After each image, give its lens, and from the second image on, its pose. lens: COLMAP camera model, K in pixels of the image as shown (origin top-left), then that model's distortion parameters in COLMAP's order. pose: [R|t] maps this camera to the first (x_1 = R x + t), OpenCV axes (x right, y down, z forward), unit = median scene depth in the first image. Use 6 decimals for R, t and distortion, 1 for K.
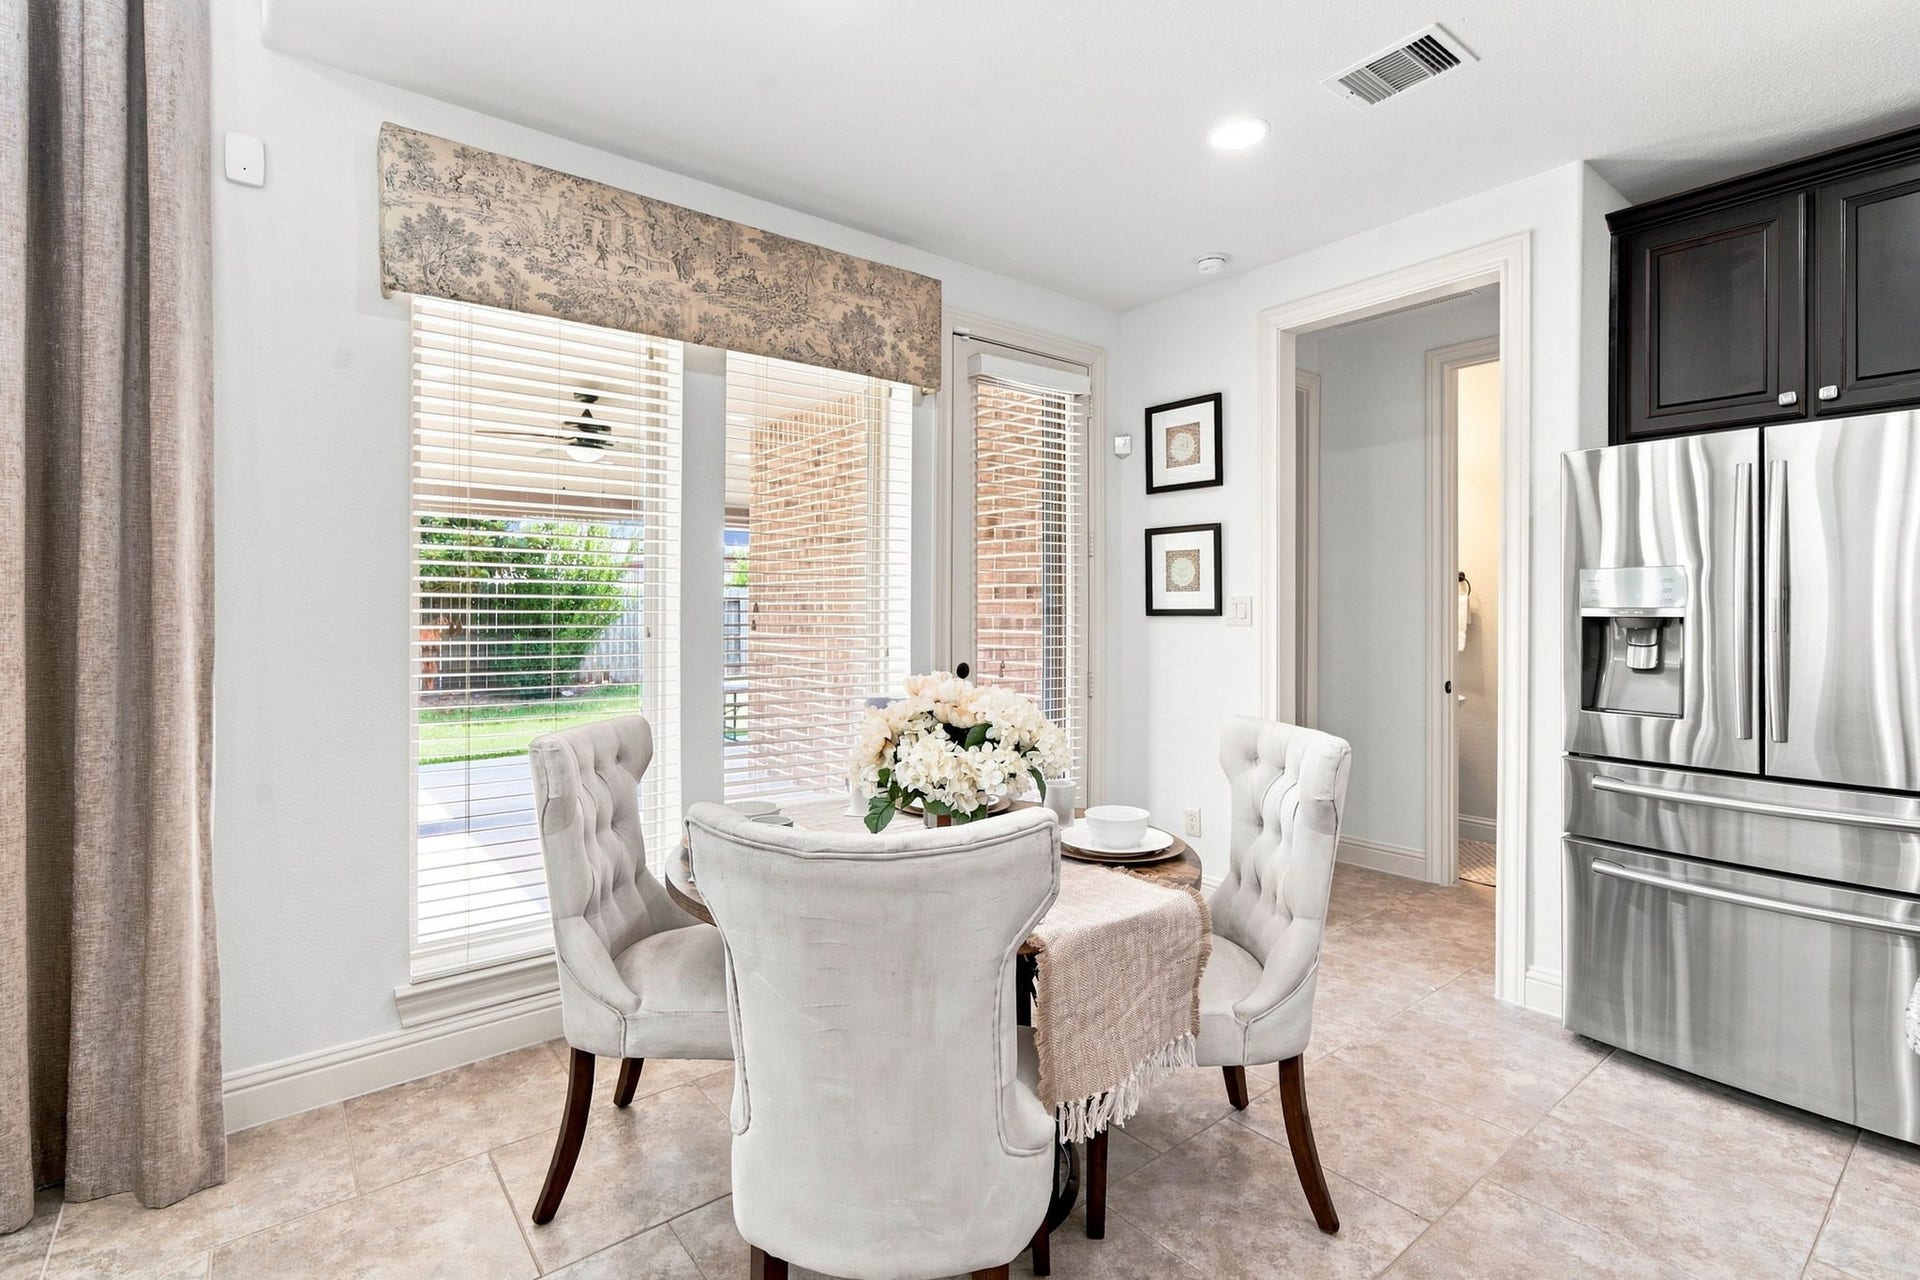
lens RADIAL K [[886.6, 0, 957.8], [0, 886.6, 624.8], [0, 0, 1]] dist [-0.000694, -0.000023]
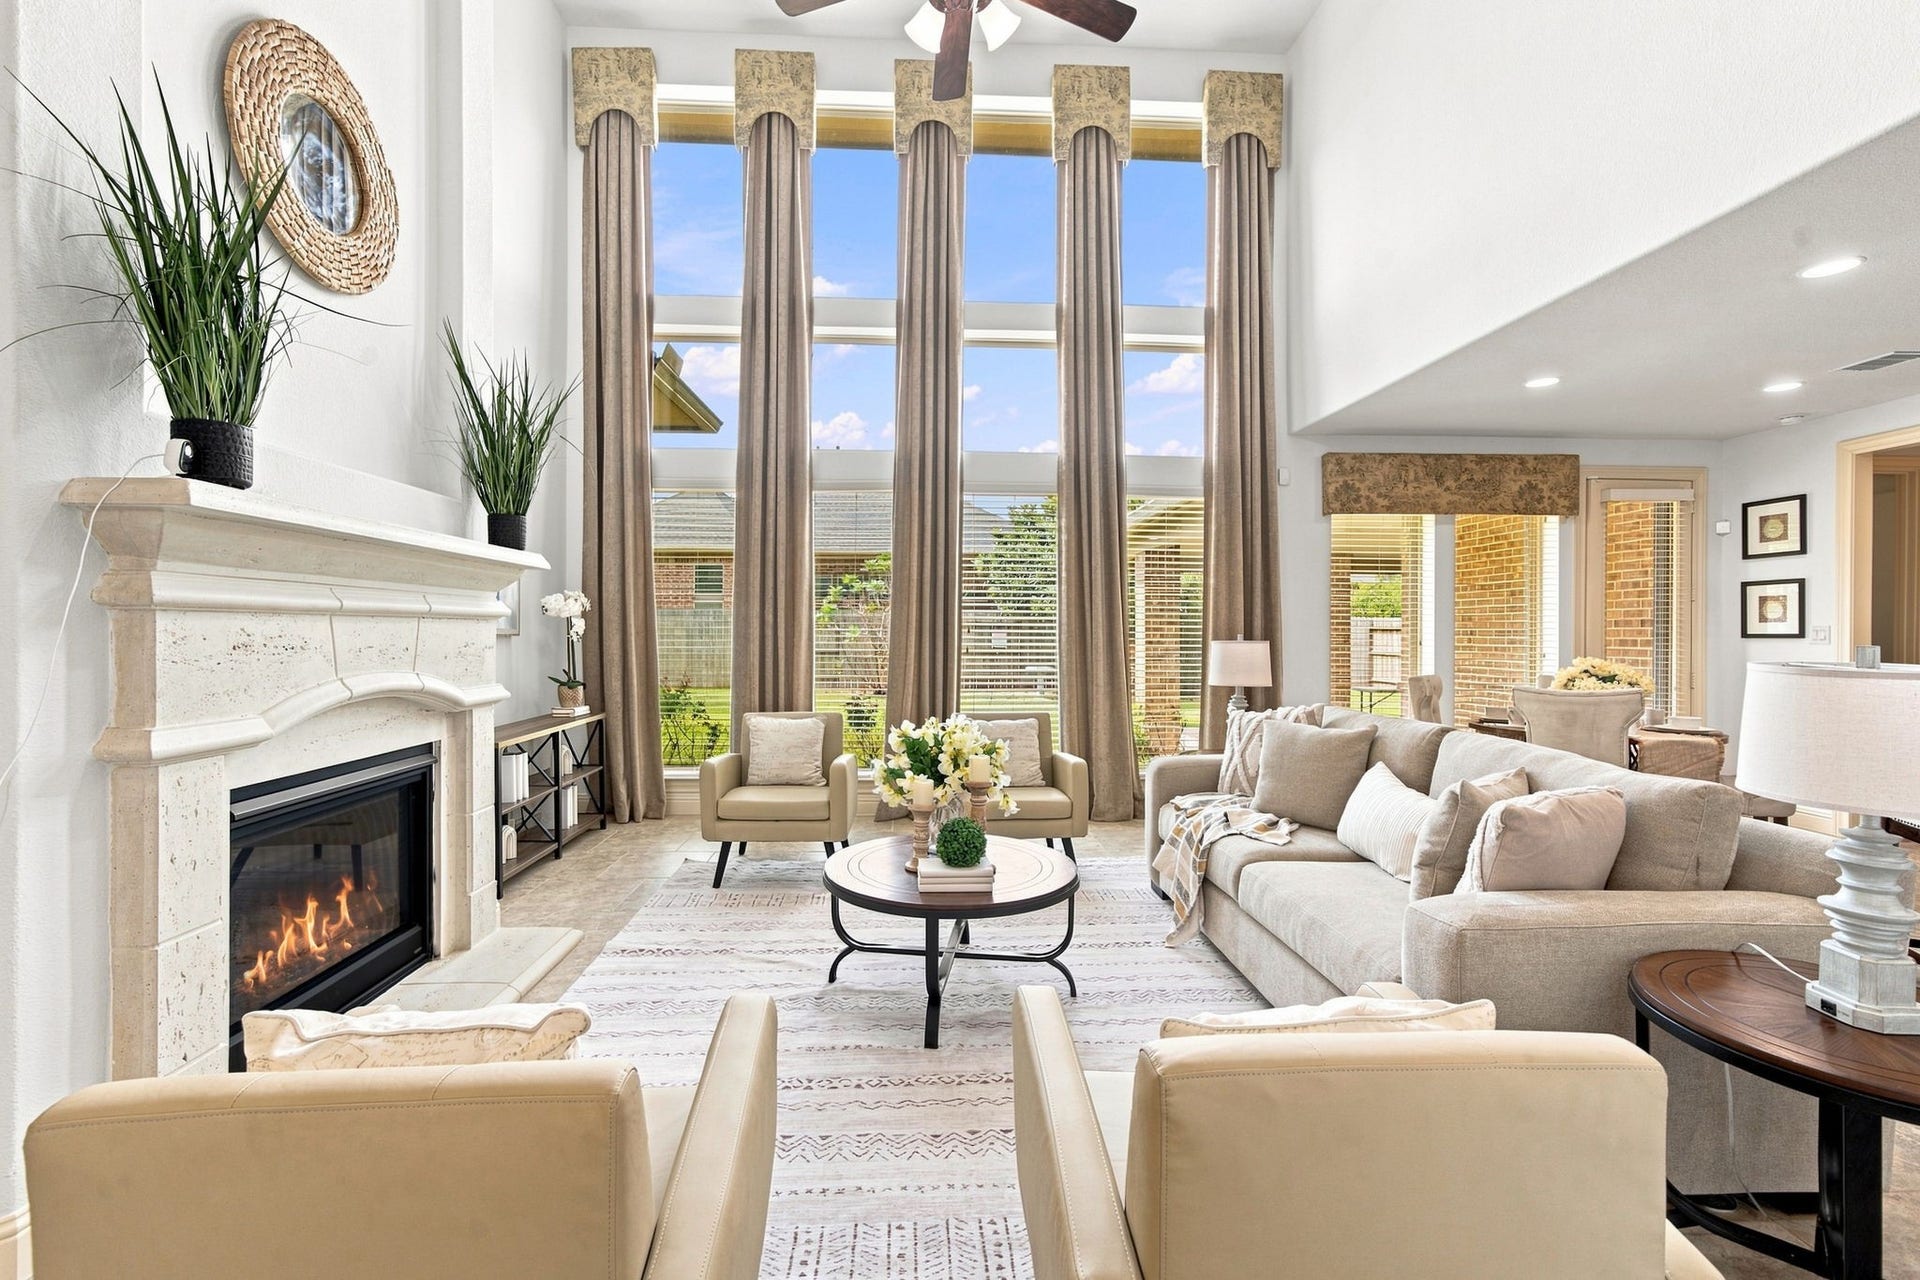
lens RADIAL K [[826.3, 0, 954.3], [0, 826.3, 632.8], [0, 0, 1]] dist [0.012868, -0.000017]
pose [[0.813230, 0.004015, -0.581928, -0.068537], [-0.014015, 0.999821, -0.012688, 0.022055], [0.581773, 0.018474, 0.813141, -1.193061]]
